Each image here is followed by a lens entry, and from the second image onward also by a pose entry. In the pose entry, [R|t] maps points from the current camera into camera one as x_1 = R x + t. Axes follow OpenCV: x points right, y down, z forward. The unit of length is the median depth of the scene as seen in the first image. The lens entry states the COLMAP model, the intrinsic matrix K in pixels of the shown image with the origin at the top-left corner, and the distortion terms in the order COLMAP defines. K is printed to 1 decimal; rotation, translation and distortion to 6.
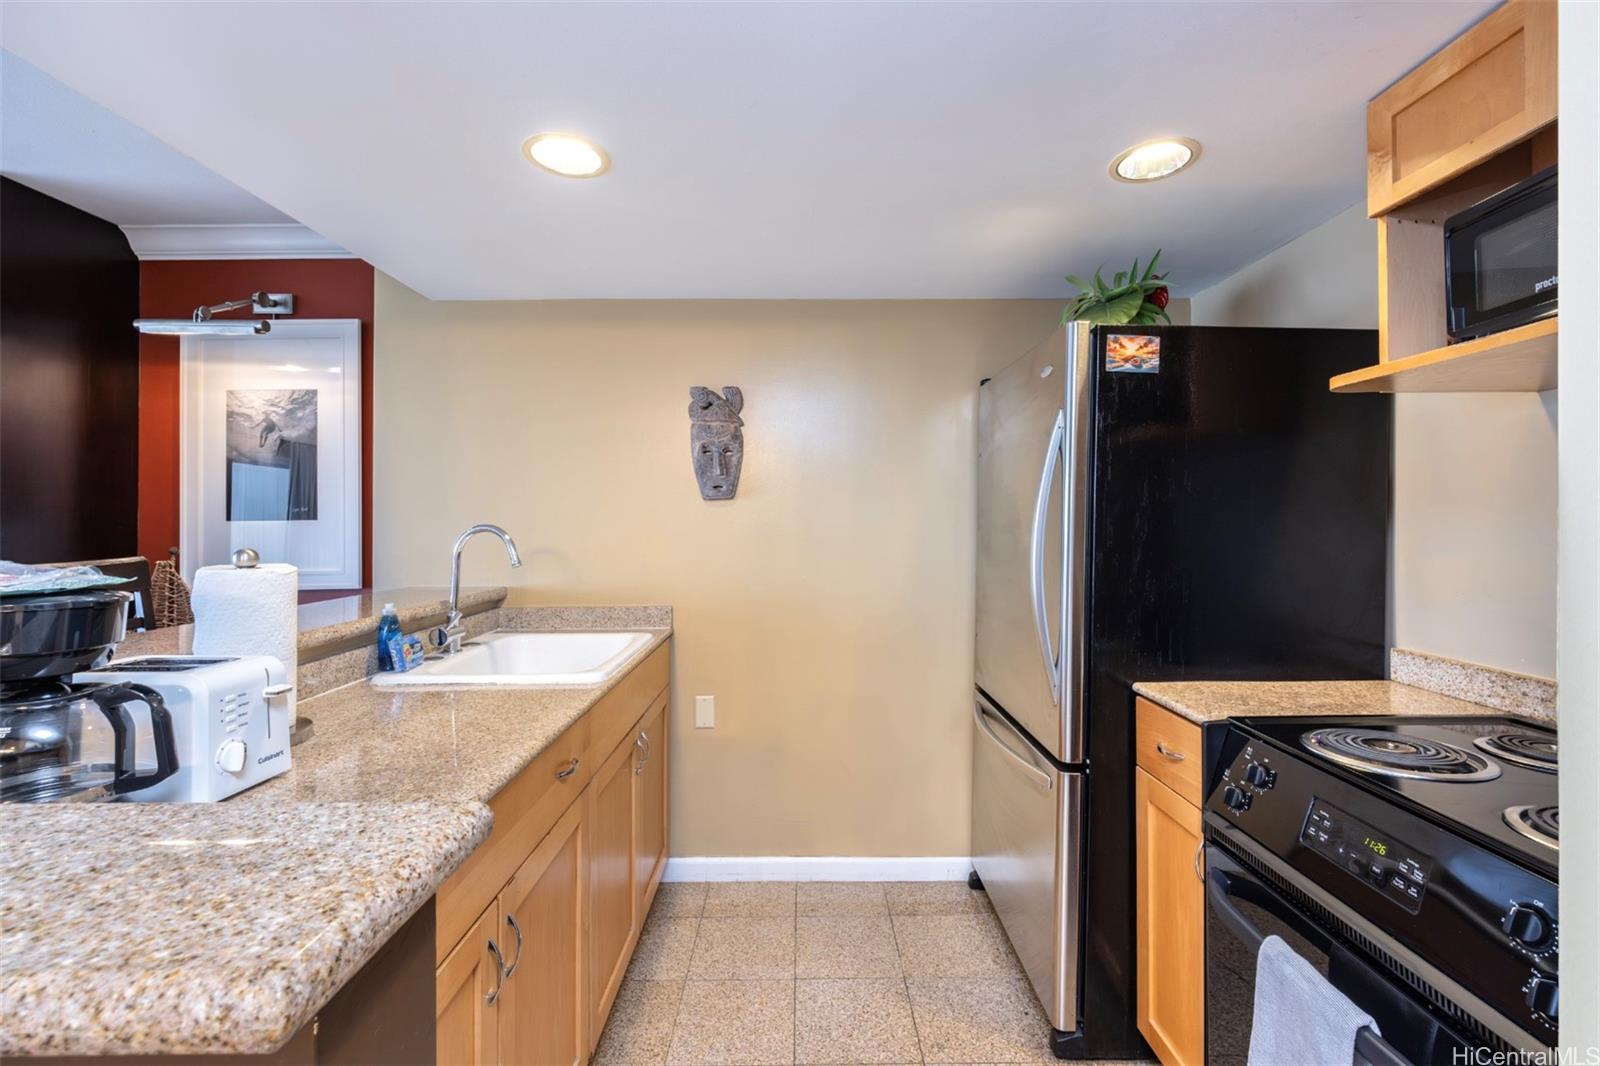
lens RADIAL K [[682.0, 0, 794.1], [0, 682.0, 517.6], [0, 0, 1]] dist [0.001415, 0.000137]
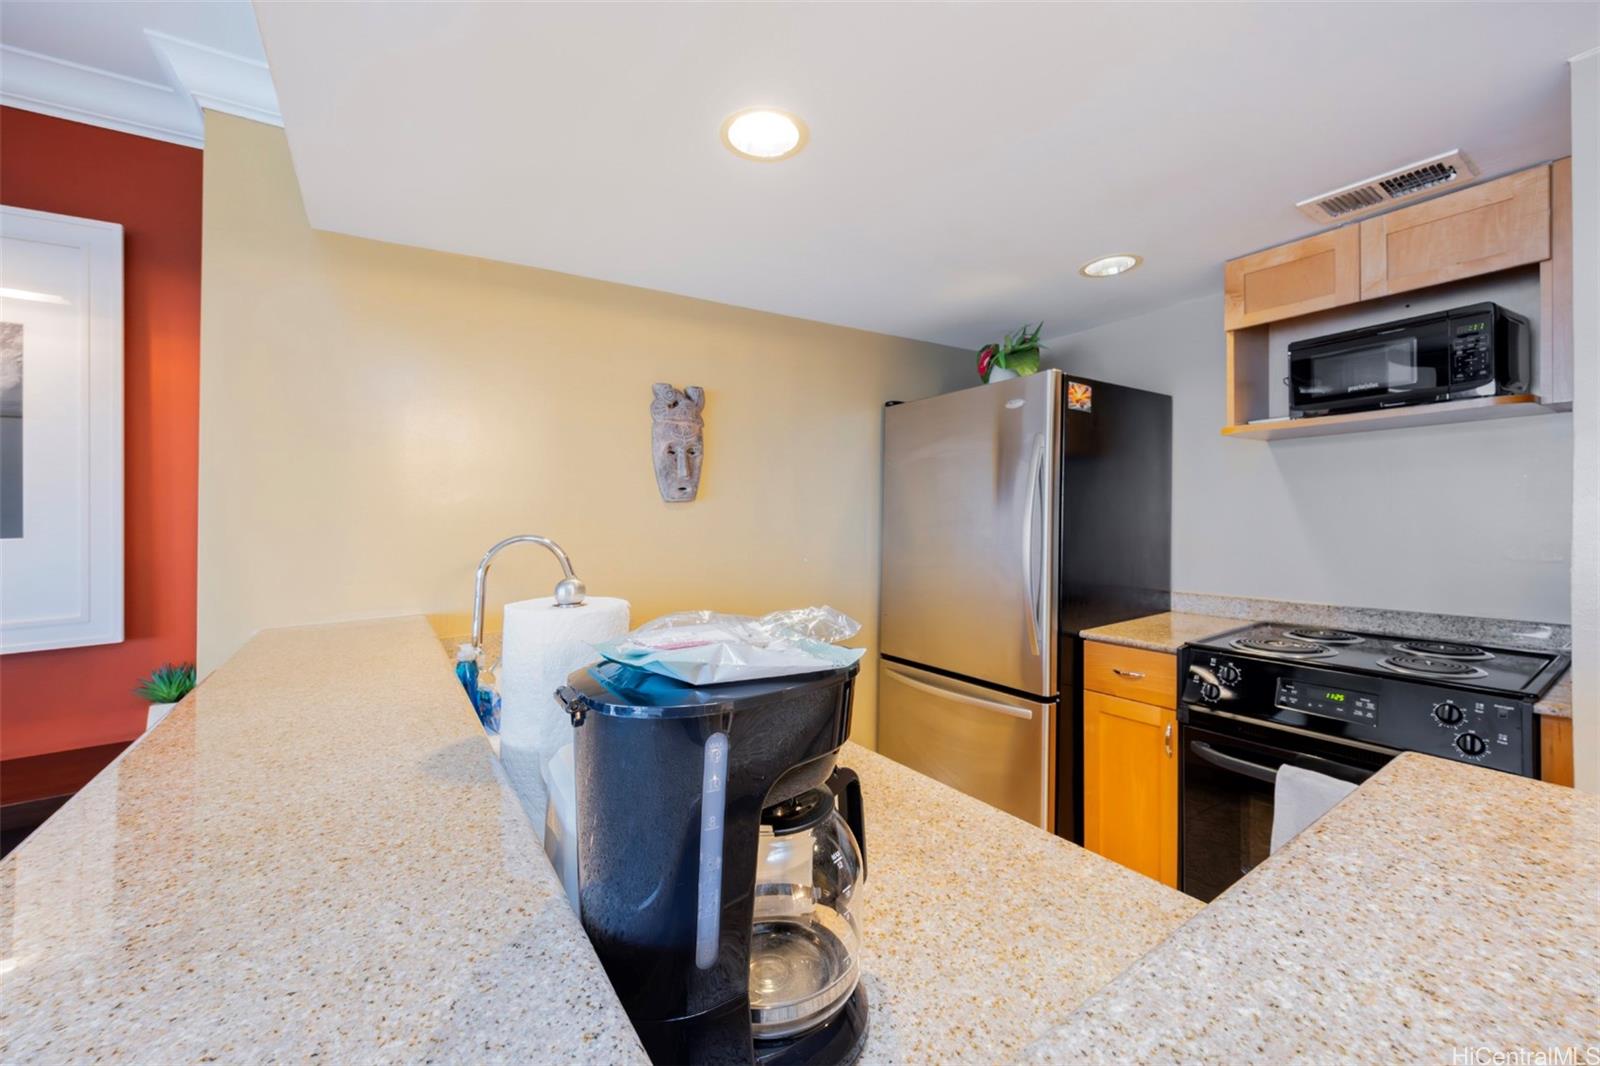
lens RADIAL K [[633.1, 0, 818.8], [0, 633.1, 518.1], [0, 0, 1]] dist [0.001321, 0.000398]
pose [[0.830148, -0.019976, 0.557186, -0.459460], [0.017079, 0.999800, 0.010399, -0.009707], [-0.557282, 0.000883, 0.830323, 0.147372]]
